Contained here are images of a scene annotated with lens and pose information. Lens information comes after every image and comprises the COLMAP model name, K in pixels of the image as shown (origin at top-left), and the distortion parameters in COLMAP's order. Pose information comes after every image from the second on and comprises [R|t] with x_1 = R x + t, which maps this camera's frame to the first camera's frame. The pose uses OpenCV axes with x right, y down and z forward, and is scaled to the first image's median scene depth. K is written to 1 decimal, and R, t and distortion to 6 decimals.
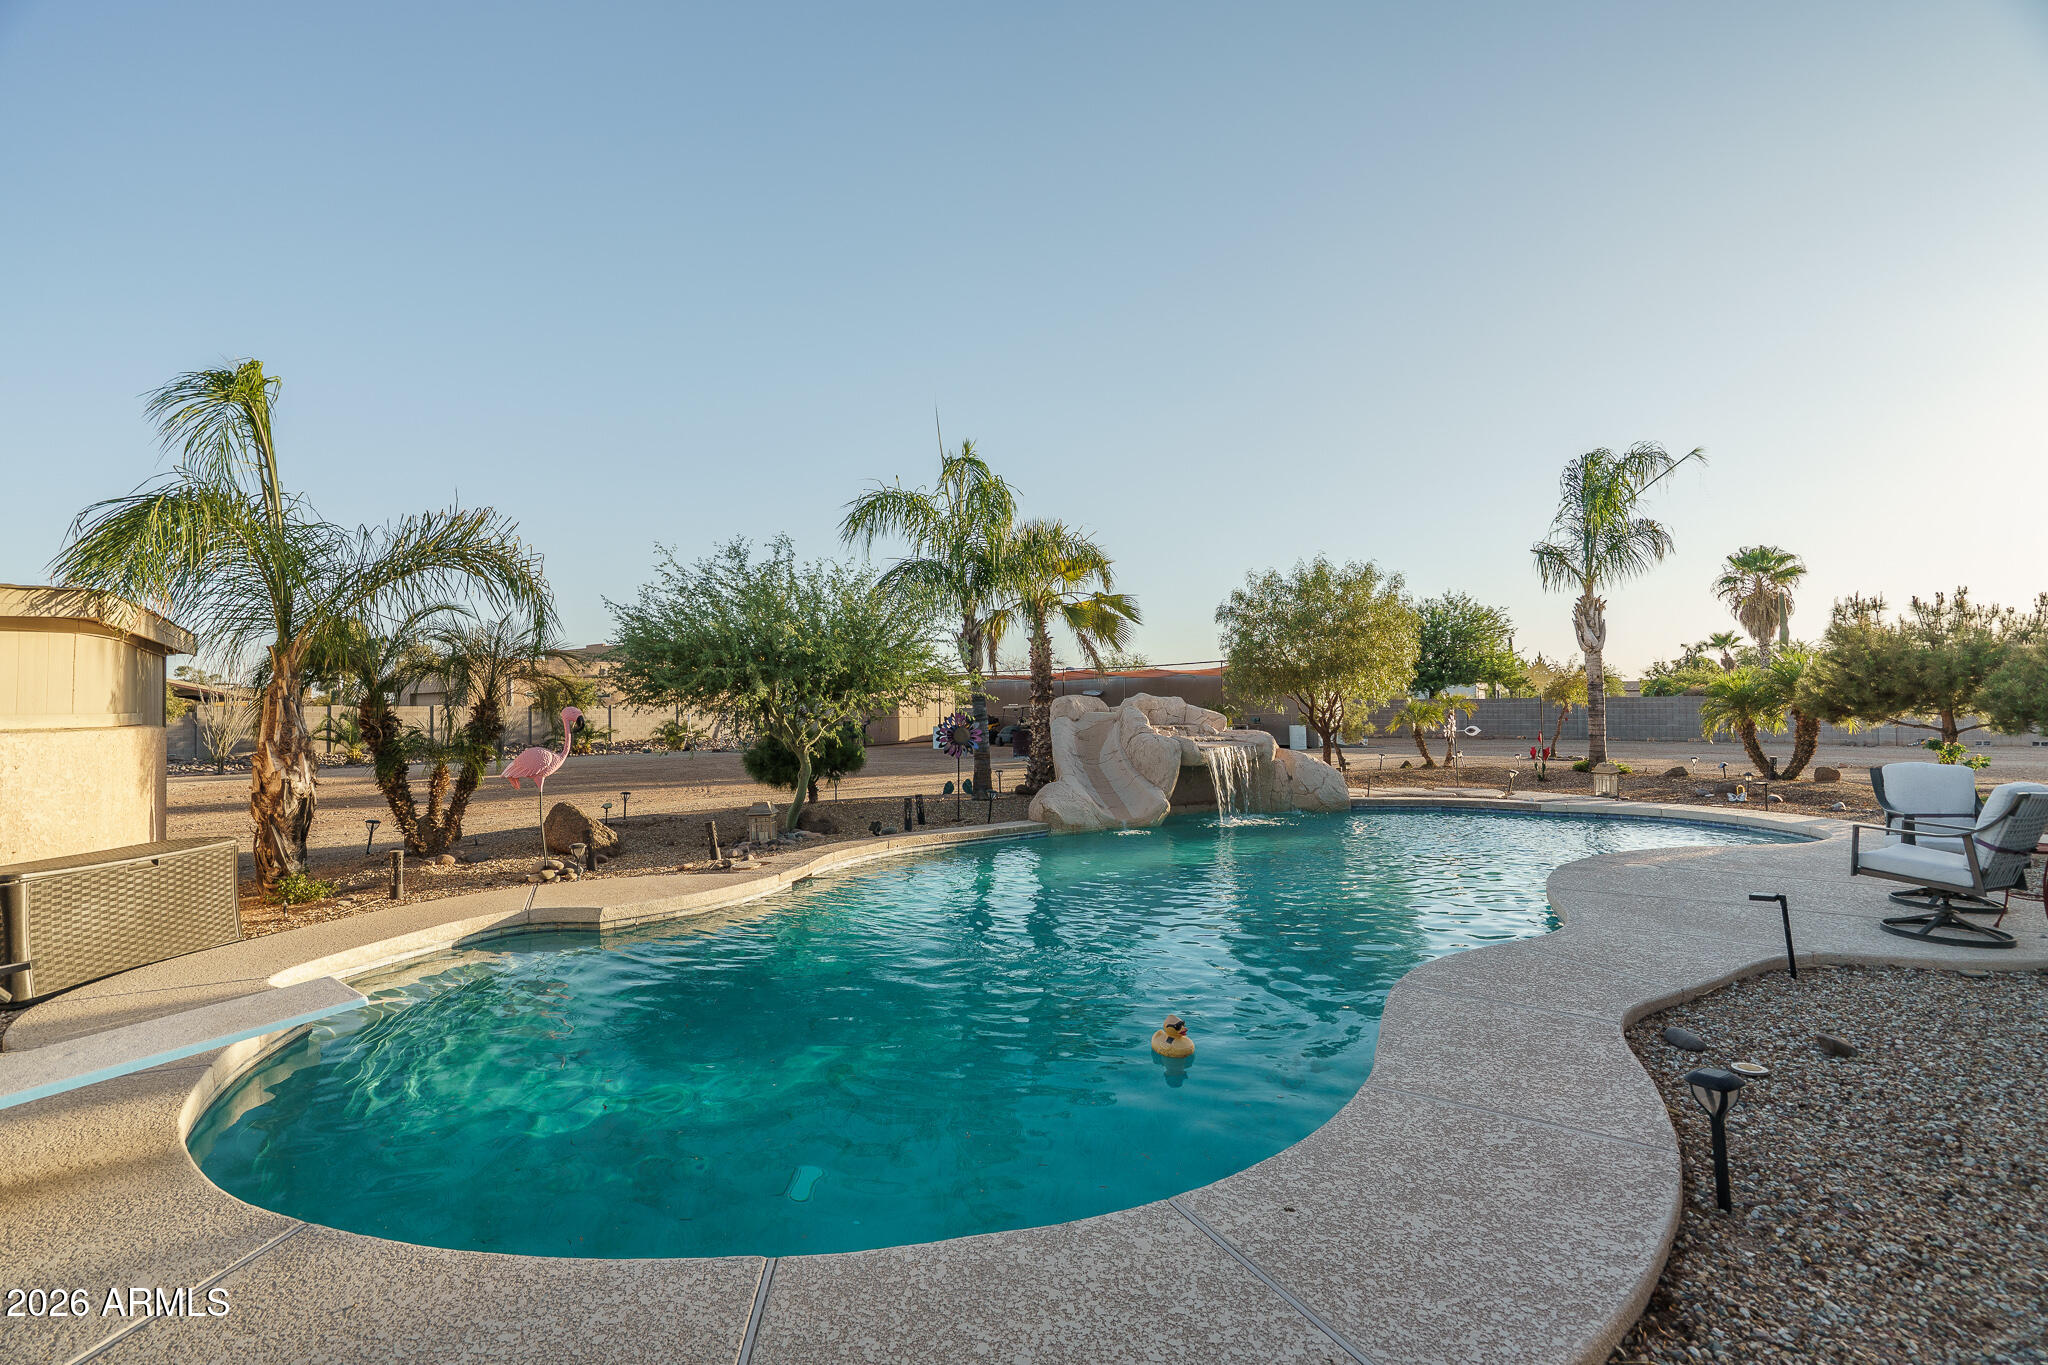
lens RADIAL K [[938.0, 0, 1039.2], [0, 938.0, 689.7], [0, 0, 1]] dist [-0.017942, 0.000653]
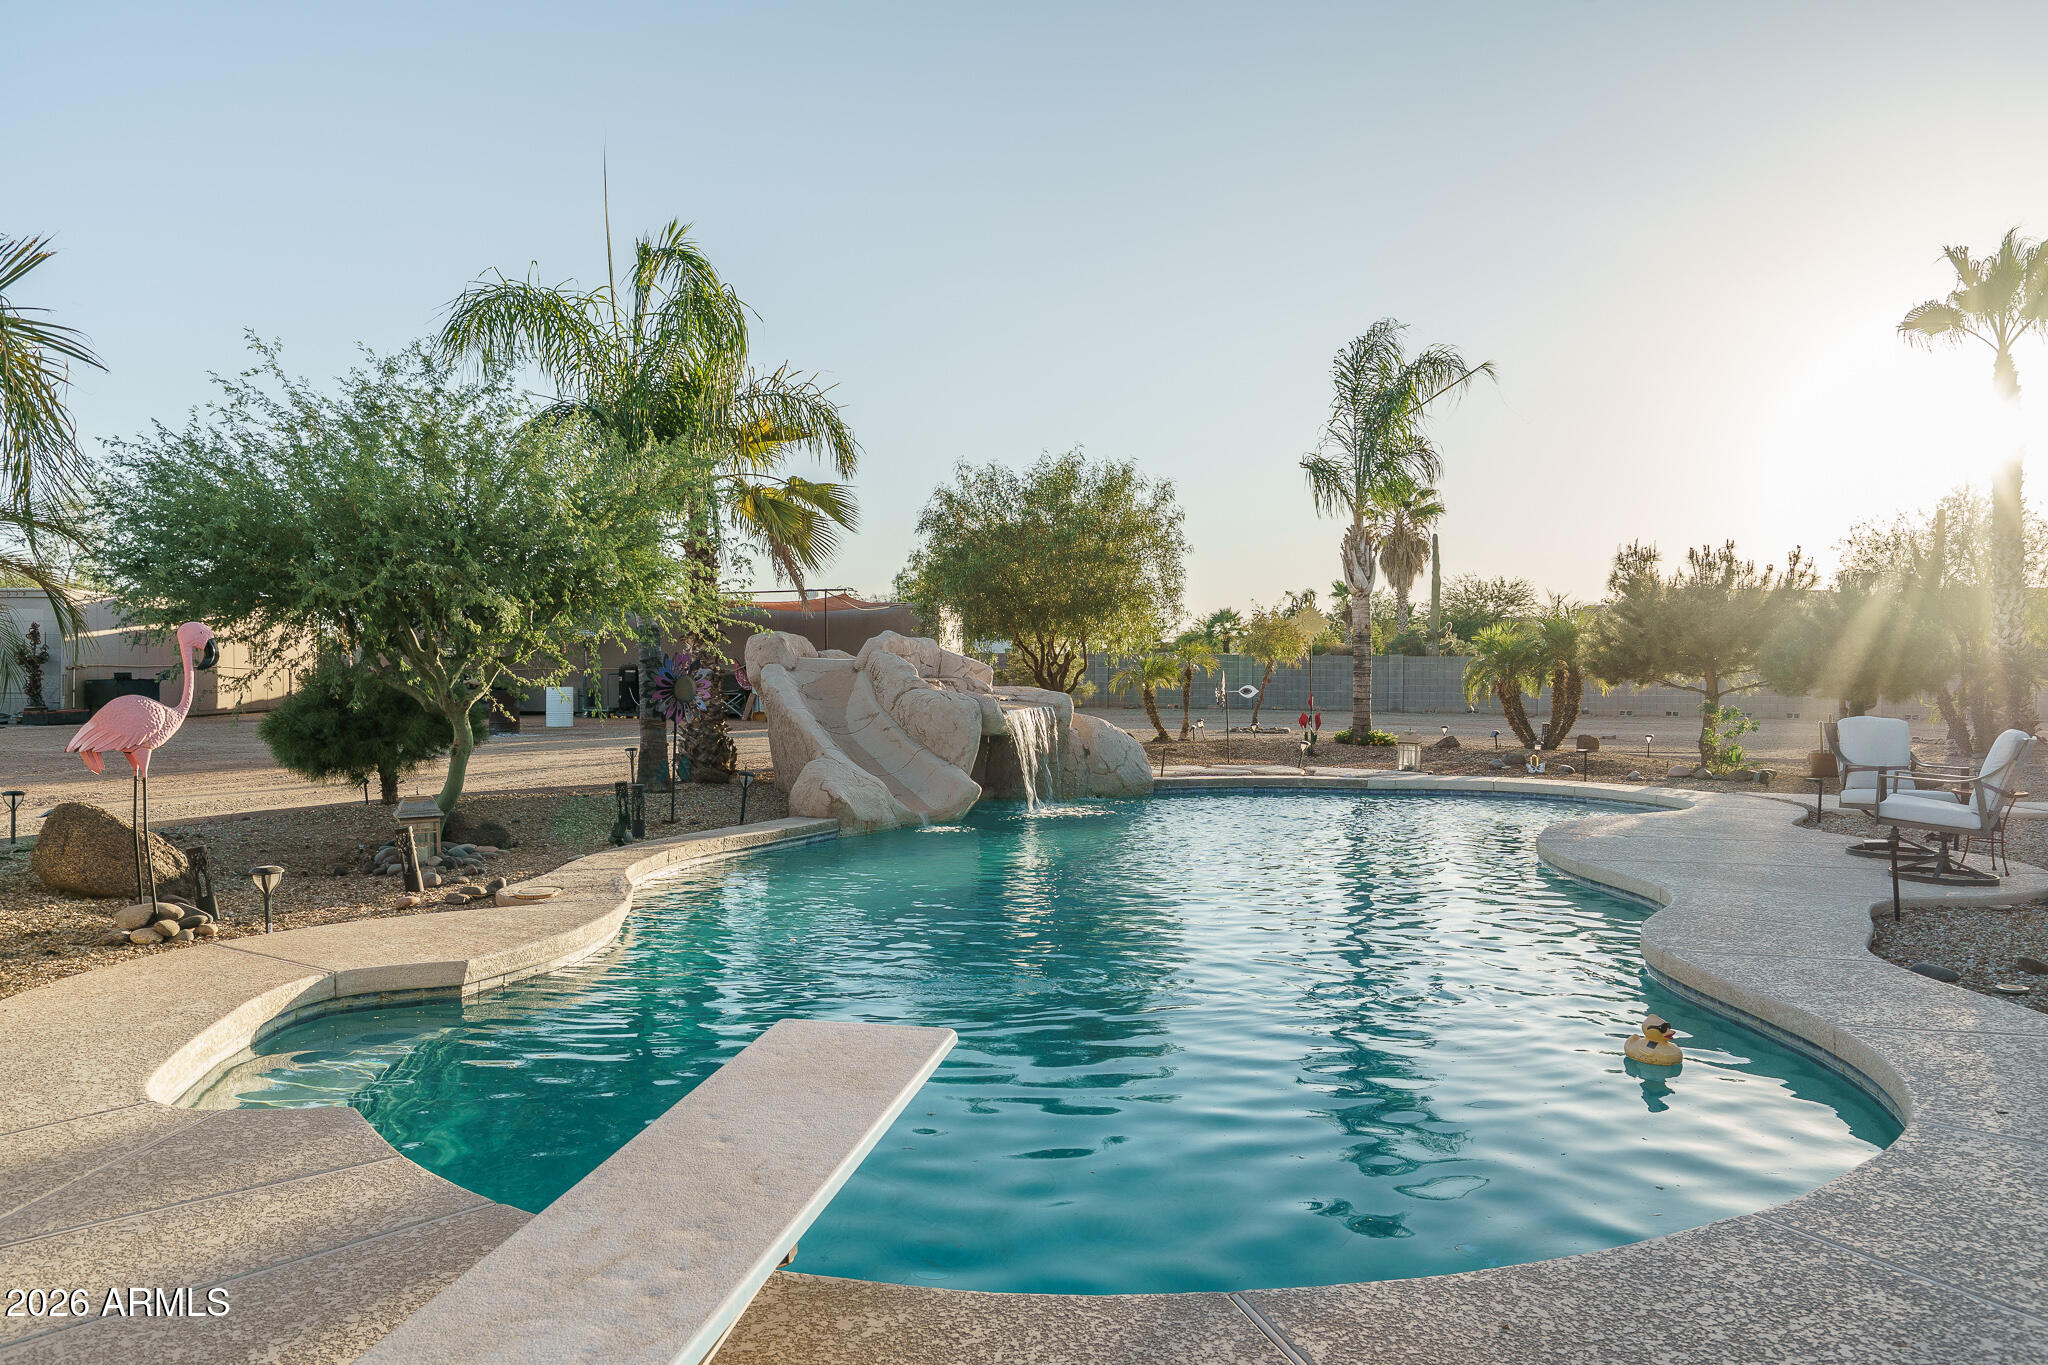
lens RADIAL K [[1457.2, 0, 1008.4], [0, 1457.2, 675.9], [0, 0, 1]] dist [-0.020479, -0.002215]
pose [[0.890931, 0.012934, 0.453954, -0.306291], [-0.024780, 0.999490, 0.020155, 0.013556], [-0.453462, -0.029206, 0.890797, 0.014894]]
